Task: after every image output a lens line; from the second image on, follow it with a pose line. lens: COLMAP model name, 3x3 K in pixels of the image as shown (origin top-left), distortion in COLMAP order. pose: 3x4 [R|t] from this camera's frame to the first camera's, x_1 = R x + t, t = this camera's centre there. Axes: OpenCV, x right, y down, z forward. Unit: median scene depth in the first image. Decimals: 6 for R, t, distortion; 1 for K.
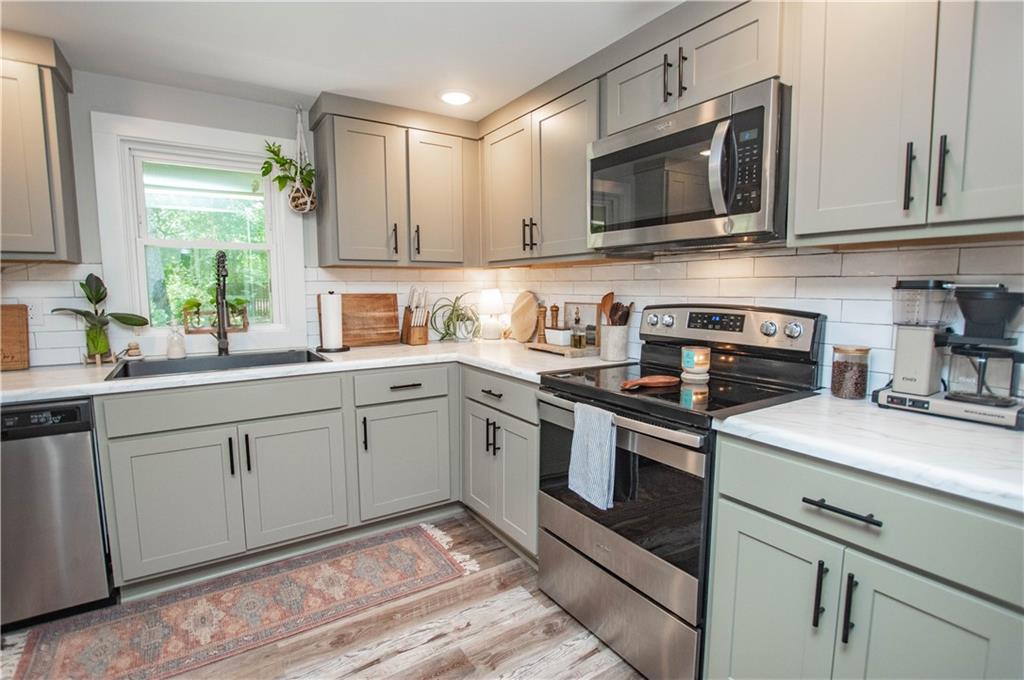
lens RADIAL K [[498.8, 0, 517.2], [0, 498.8, 343.2], [0, 0, 1]] dist [-0.026274, 0.004495]
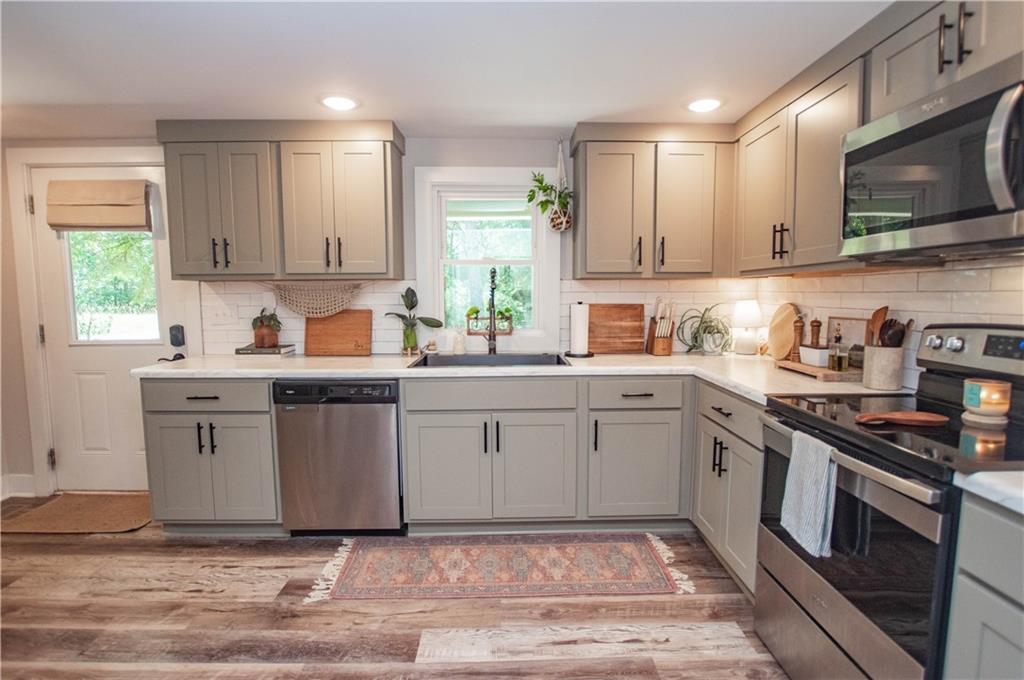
lens RADIAL K [[511.2, 0, 519.6], [0, 511.2, 344.4], [0, 0, 1]] dist [-0.025554, 0.000661]
pose [[0.850357, 0.050632, -0.523765, 0.125001], [-0.057628, 0.998334, 0.002946, -0.007415], [0.523041, 0.027678, 0.851858, -0.028427]]
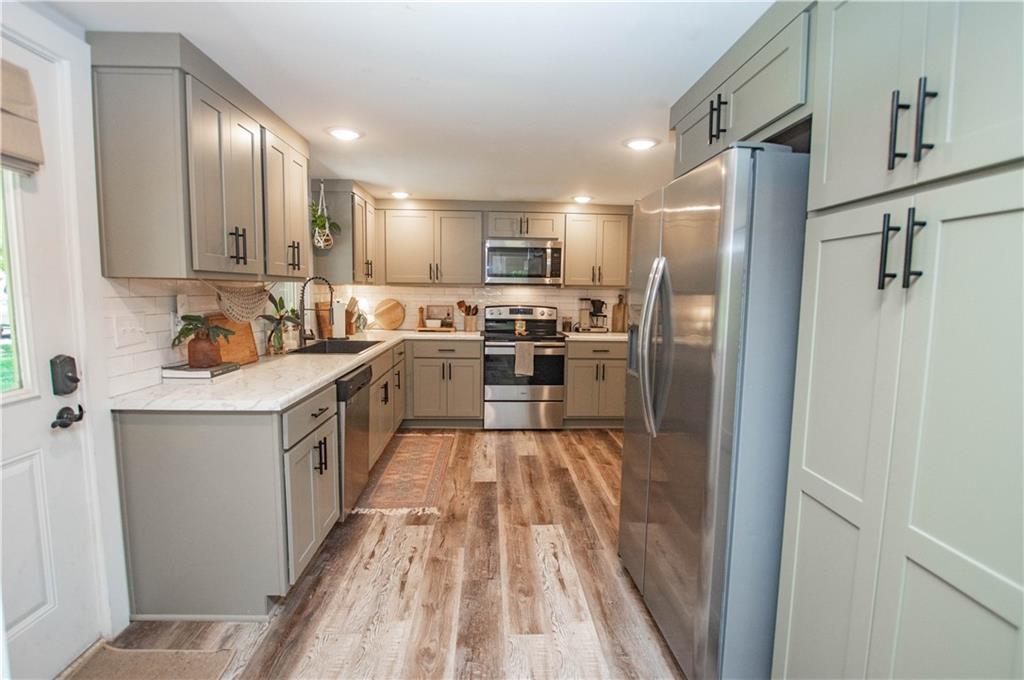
lens RADIAL K [[498.8, 0, 517.2], [0, 498.8, 343.2], [0, 0, 1]] dist [-0.026274, 0.004495]
pose [[0.498214, -0.080184, 0.863338, -1.694445], [0.081495, 0.995637, 0.045443, 0.002250], [-0.863216, 0.047718, 0.502575, -0.291152]]
